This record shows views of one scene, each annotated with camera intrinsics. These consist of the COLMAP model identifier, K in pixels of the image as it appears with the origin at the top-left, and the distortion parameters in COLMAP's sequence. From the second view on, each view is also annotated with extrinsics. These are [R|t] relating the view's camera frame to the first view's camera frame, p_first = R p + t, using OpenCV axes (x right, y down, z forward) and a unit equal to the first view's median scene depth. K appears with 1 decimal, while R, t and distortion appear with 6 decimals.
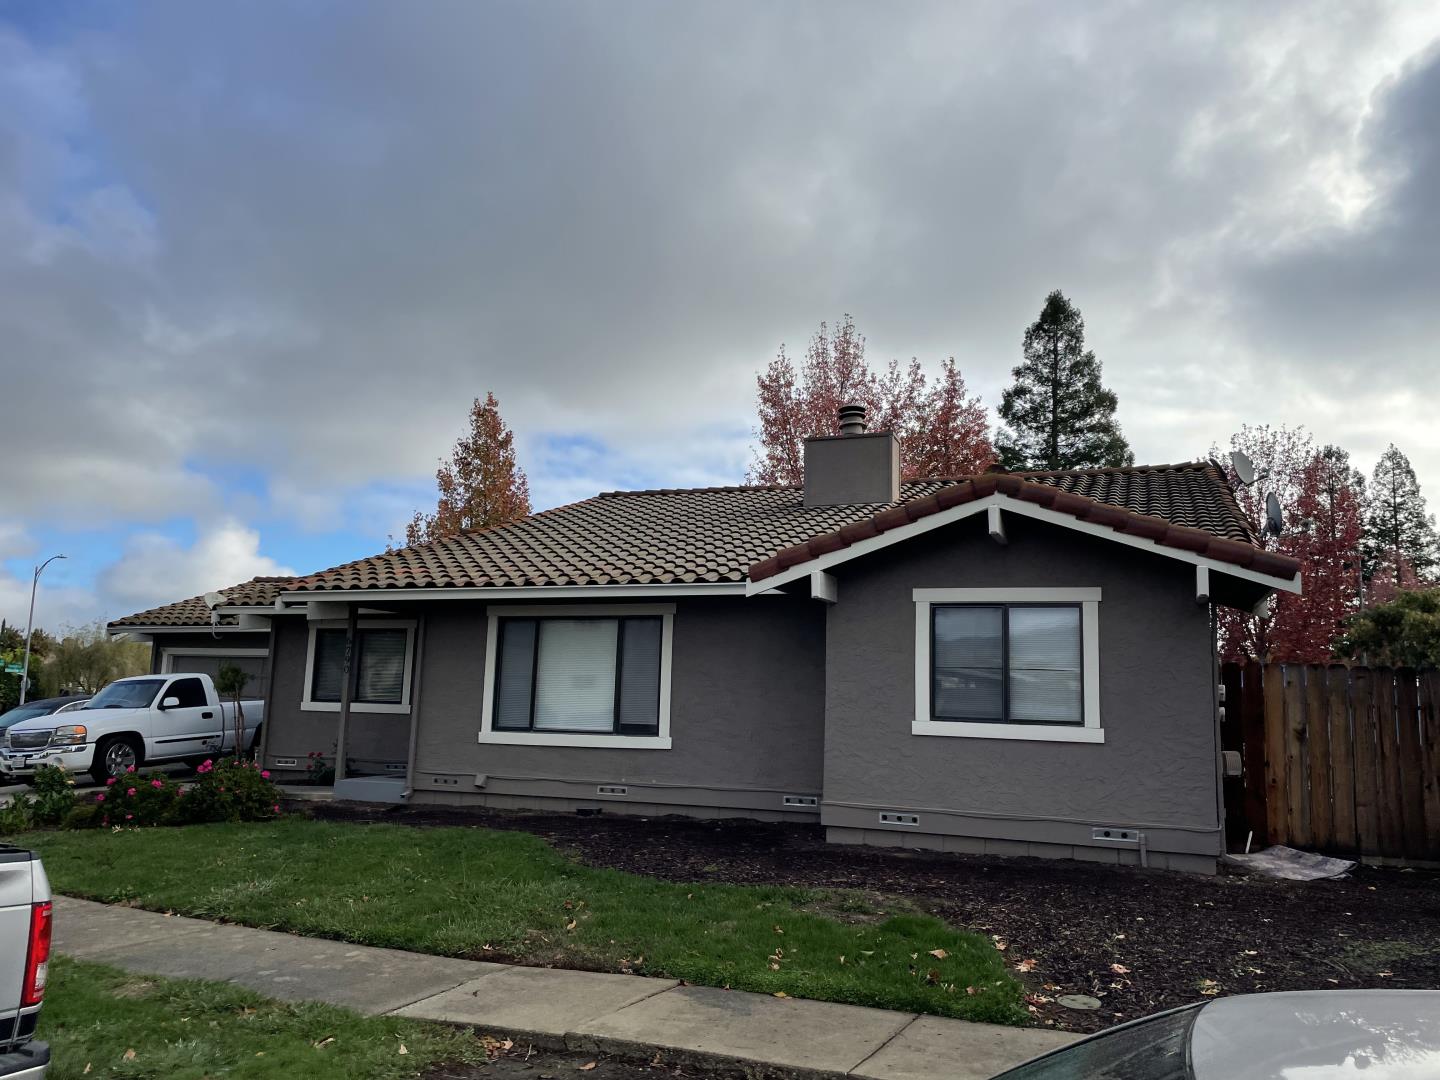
lens RADIAL K [[1090.3, 0, 733.5], [0, 1090.3, 540.0], [0, 0, 1]] dist [0.094491, -0.117603]
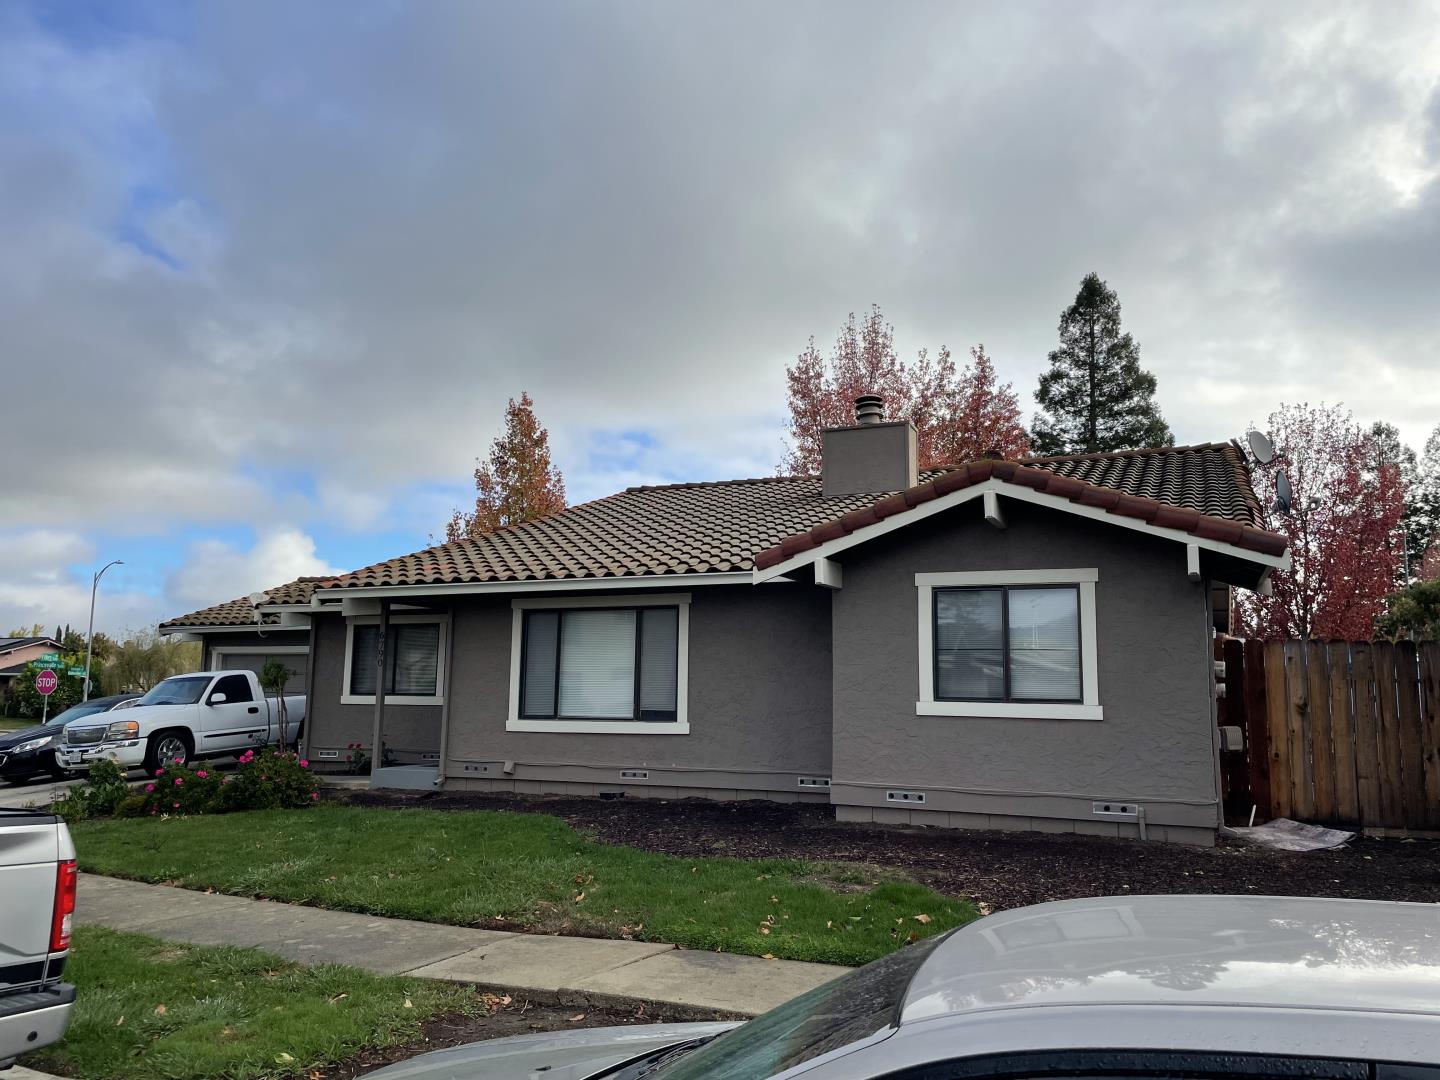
lens RADIAL K [[1090.3, 0, 733.5], [0, 1090.3, 540.0], [0, 0, 1]] dist [0.094491, -0.117603]
pose [[0.998948, -0.021683, -0.040401, 0.027803], [0.021944, 0.999741, 0.006020, 0.002469], [0.040260, -0.006901, 0.999165, -0.025315]]
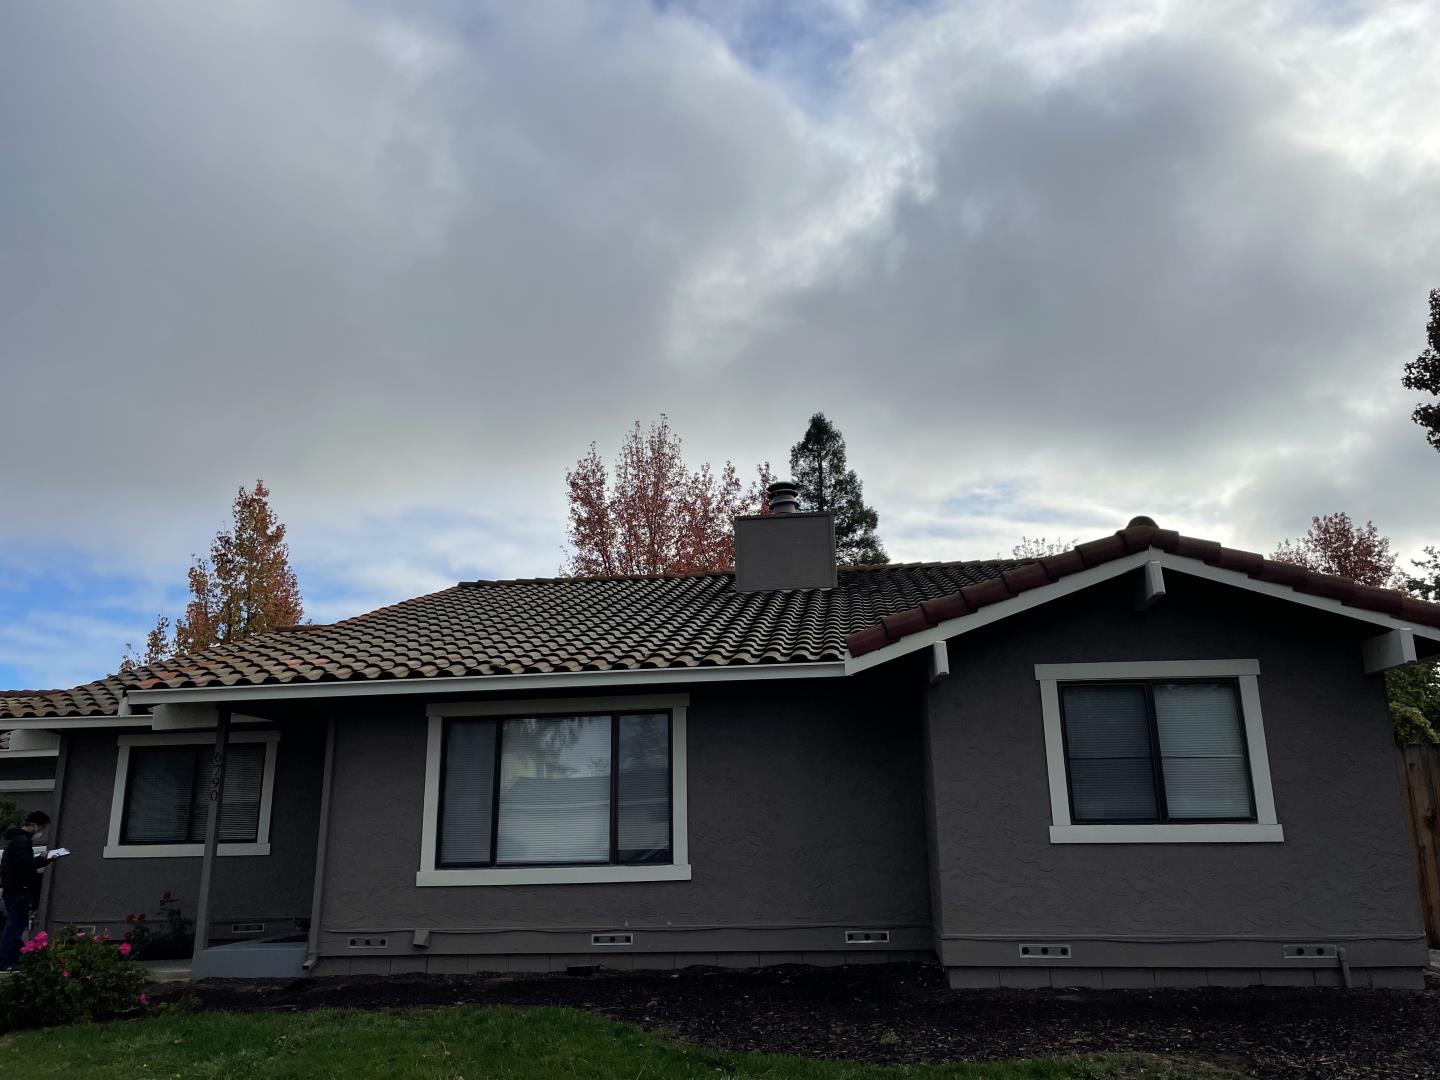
lens RADIAL K [[1083.0, 0, 727.2], [0, 1083.0, 549.2], [0, 0, 1]] dist [0.088595, -0.110656]
pose [[0.968104, 0.018714, 0.249851, -0.213544], [0.006951, 0.994817, -0.101446, 0.030830], [-0.250454, 0.099947, 0.962956, 0.192471]]
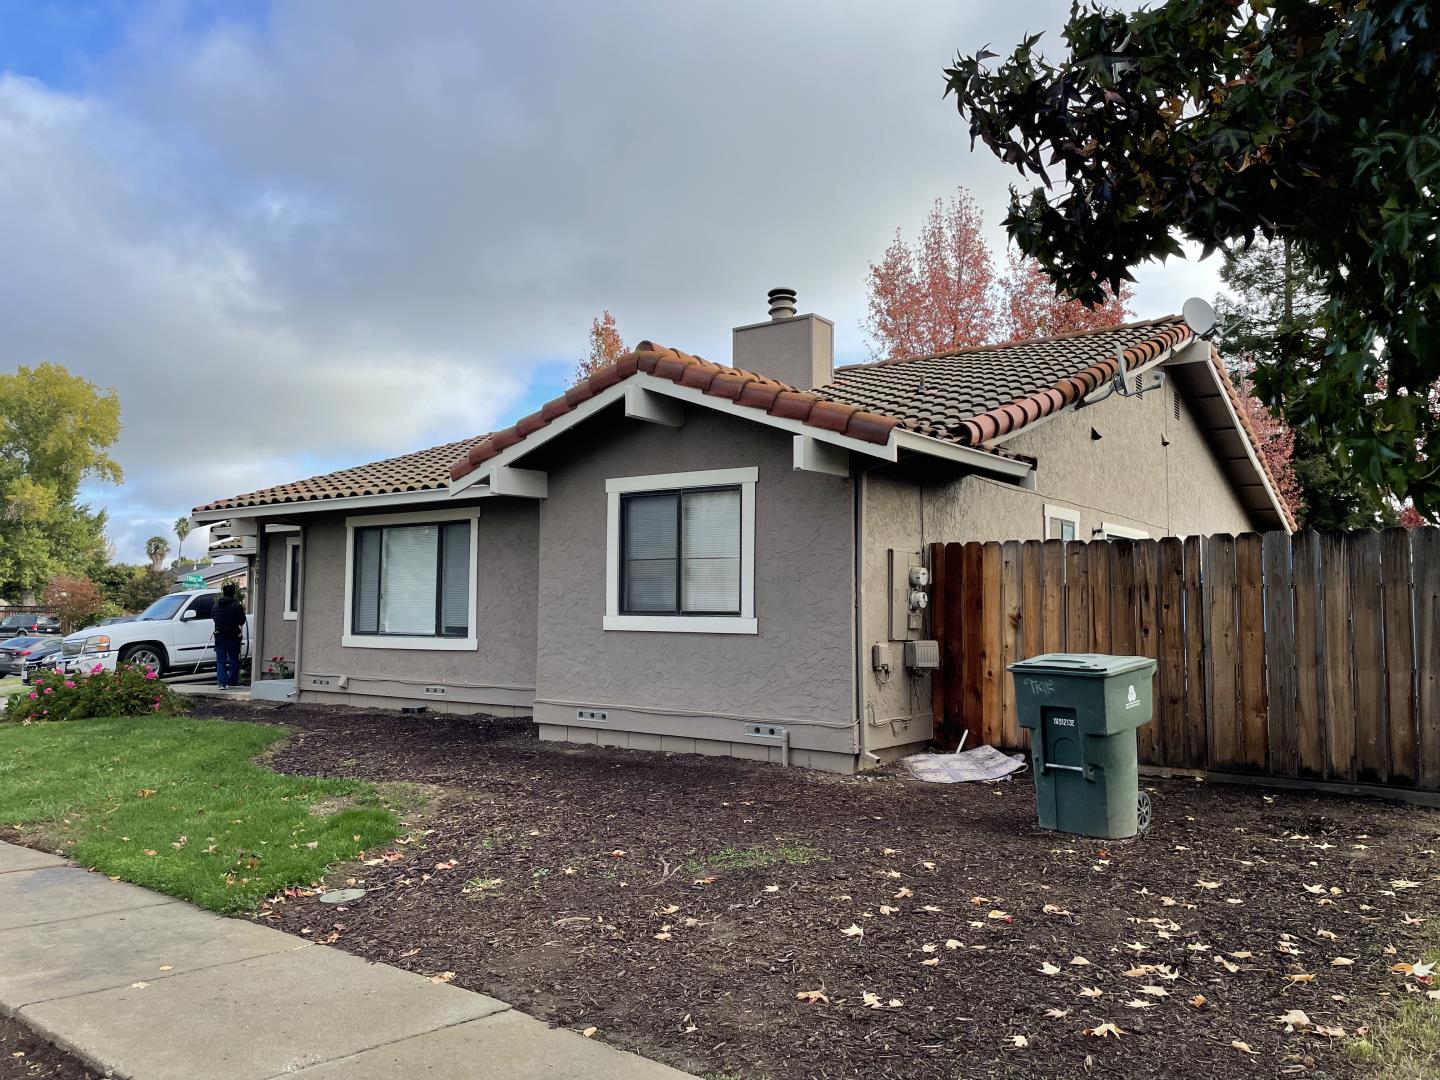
lens RADIAL K [[1090.2, 0, 719.1], [0, 1090.2, 537.3], [0, 0, 1]] dist [0.094977, -0.112605]
pose [[0.961685, -0.039186, -0.271343, 0.401618], [0.060508, 0.995663, 0.070664, 0.026105], [0.267398, -0.084375, 0.959885, 0.085182]]
